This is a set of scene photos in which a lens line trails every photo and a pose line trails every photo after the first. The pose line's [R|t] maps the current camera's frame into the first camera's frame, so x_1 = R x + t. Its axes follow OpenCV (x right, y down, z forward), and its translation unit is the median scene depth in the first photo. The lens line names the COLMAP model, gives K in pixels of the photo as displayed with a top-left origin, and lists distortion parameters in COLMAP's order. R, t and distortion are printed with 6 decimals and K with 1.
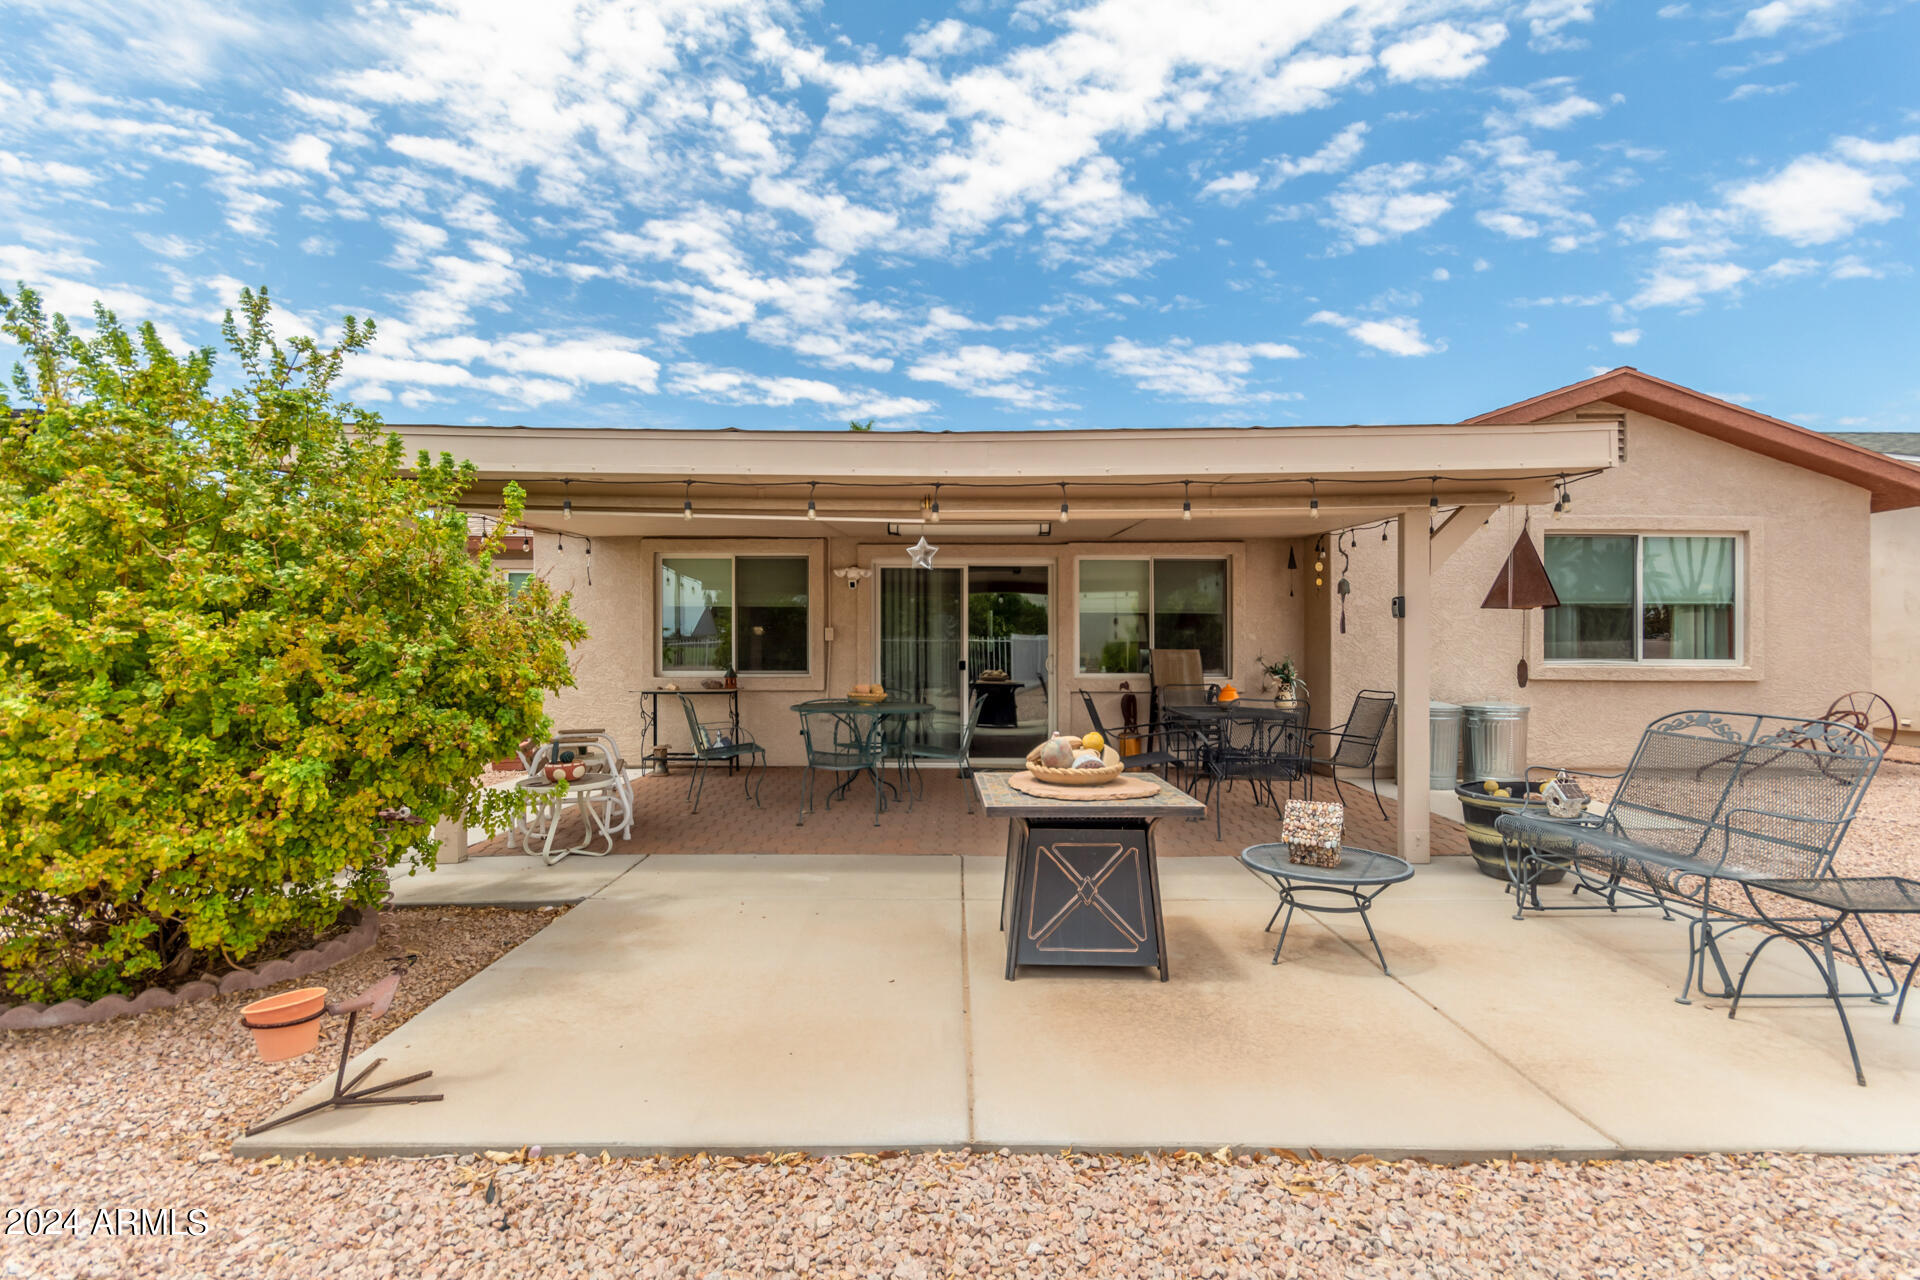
lens RADIAL K [[889.0, 0, 965.6], [0, 889.0, 645.9], [0, 0, 1]] dist [-0.000931, -0.001171]
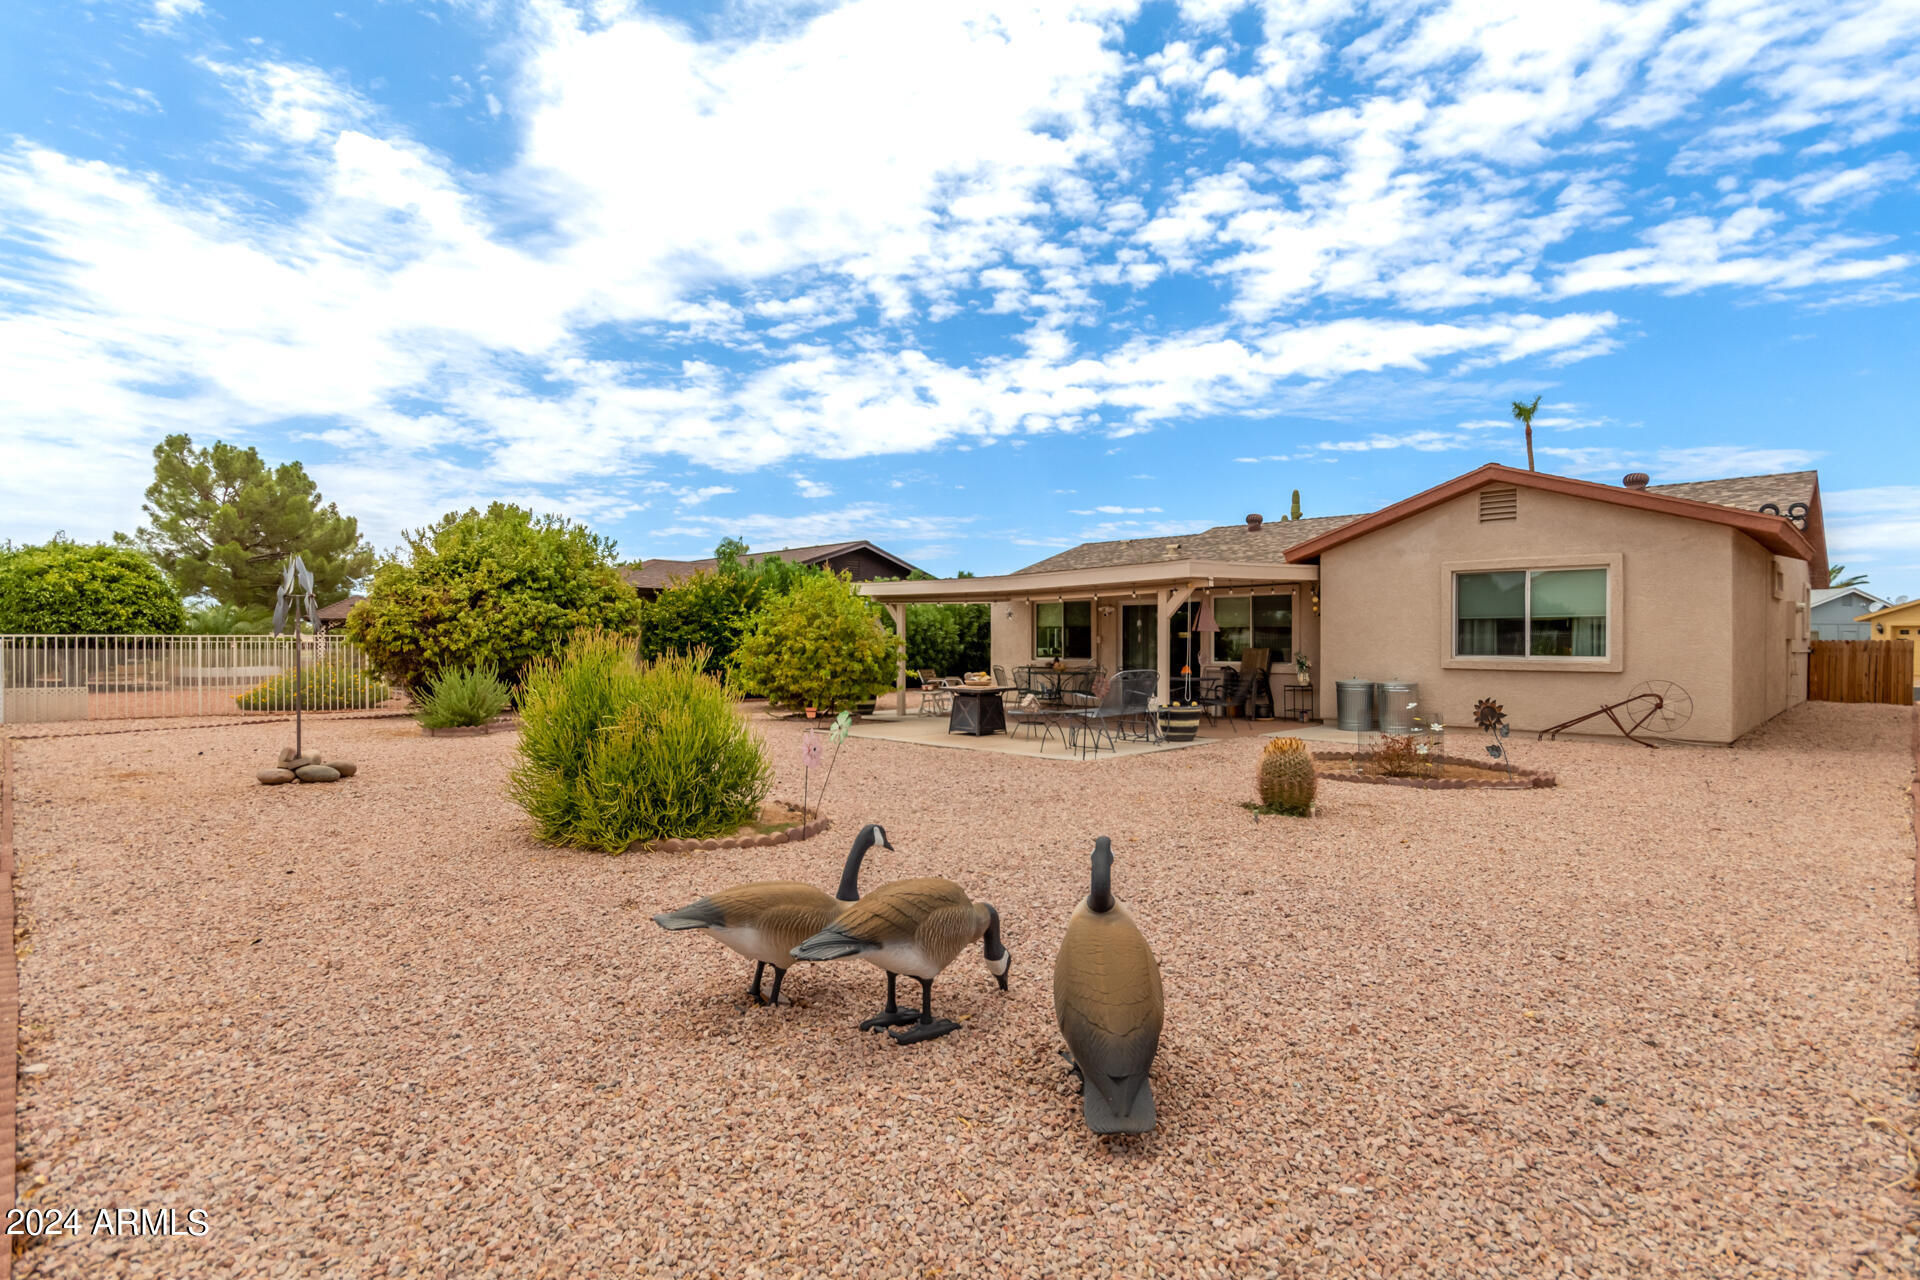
lens RADIAL K [[889.0, 0, 959.7], [0, 889.0, 641.6], [0, 0, 1]] dist [-0.000931, -0.001171]
pose [[0.714610, -0.000628, -0.699523, 1.112642], [0.002345, 0.999996, 0.001498, -0.012670], [0.699519, -0.002711, 0.714609, -0.690555]]
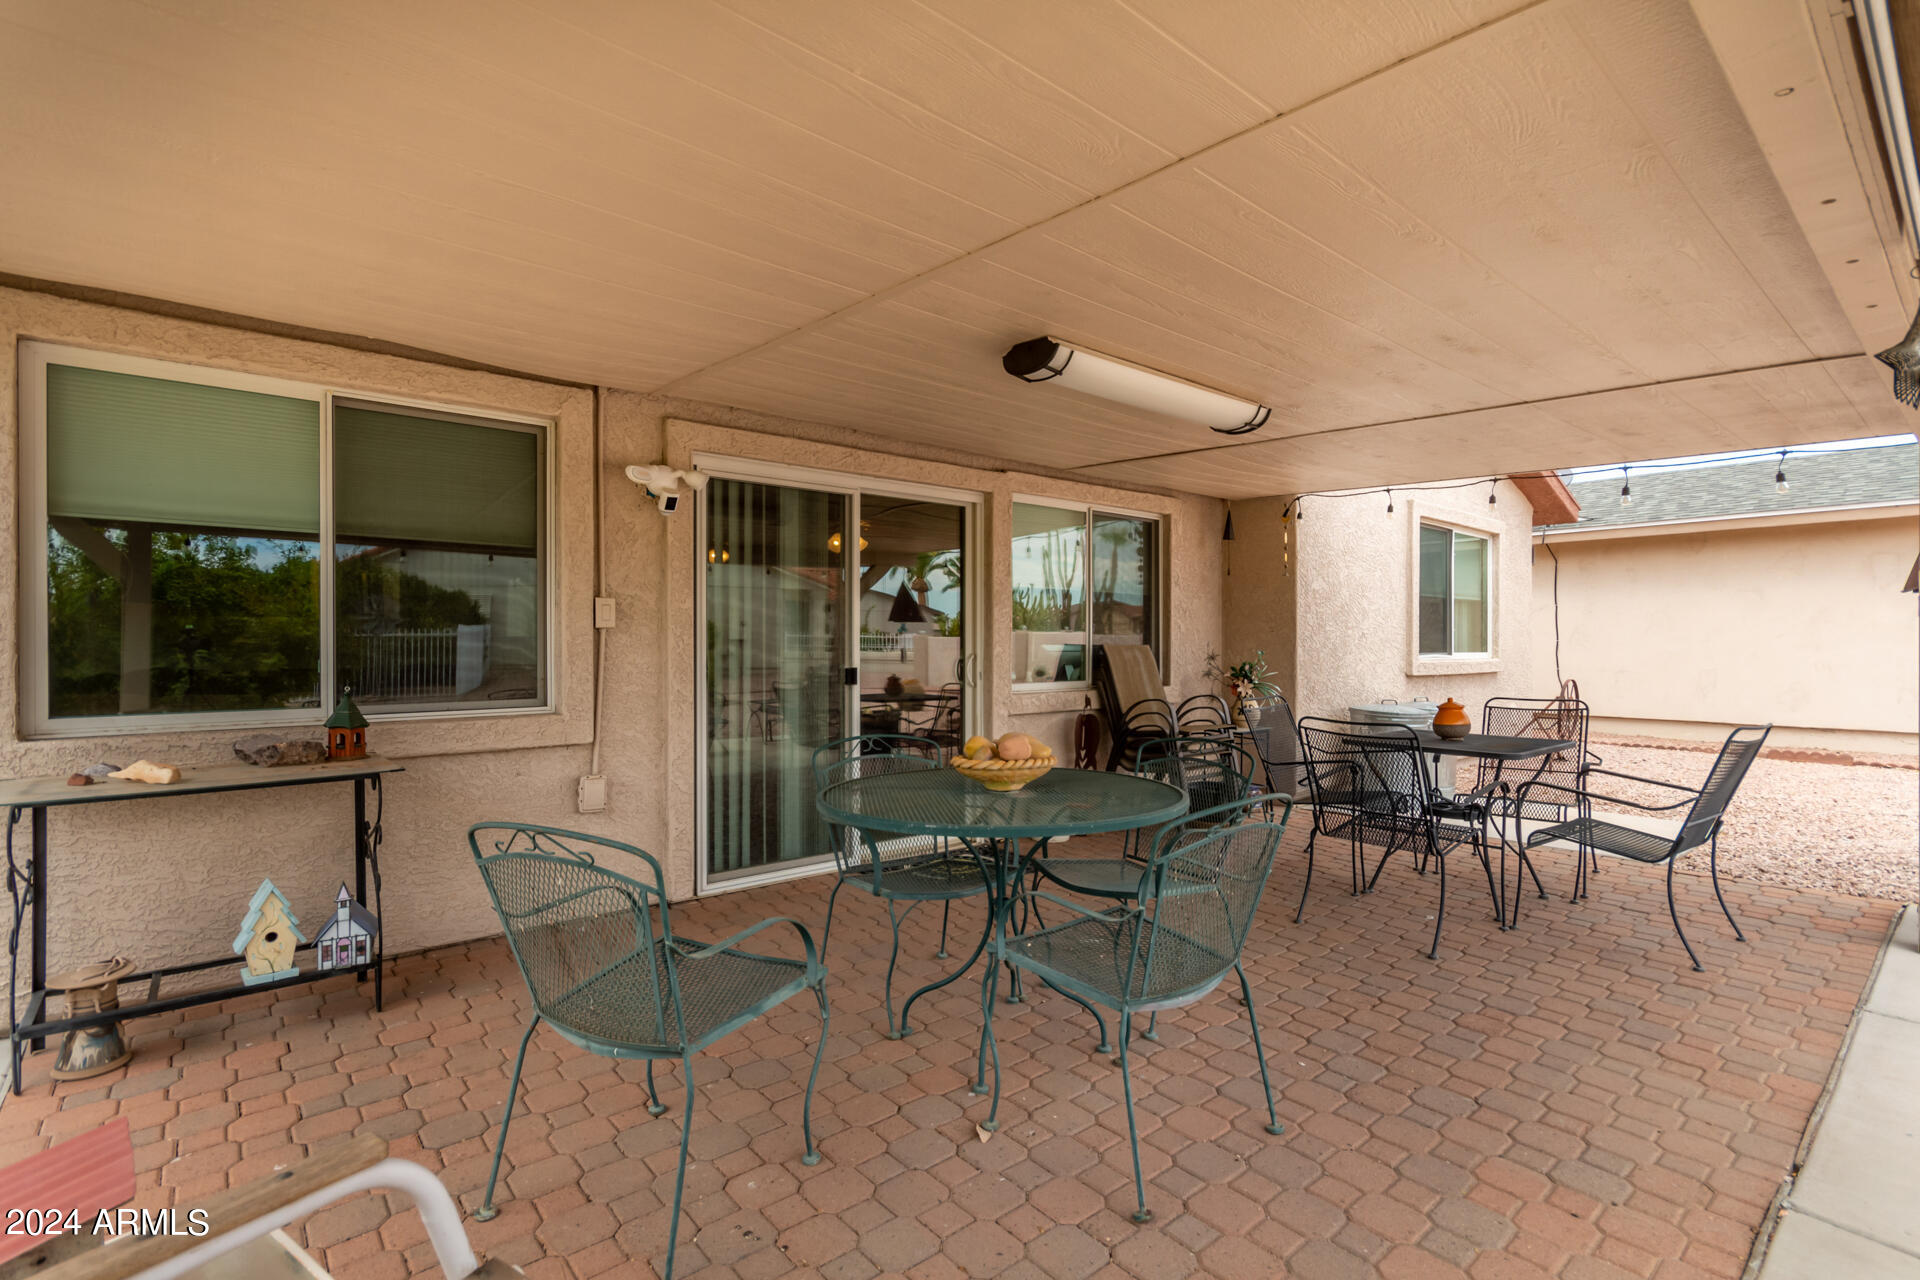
lens RADIAL K [[889.0, 0, 957.1], [0, 889.0, 635.6], [0, 0, 1]] dist [-0.000931, -0.001171]
pose [[0.759698, 0.002830, 0.650270, -0.321076], [-0.000440, 0.999993, -0.003837, -0.000884], [-0.650276, 0.002629, 0.759694, 0.590687]]
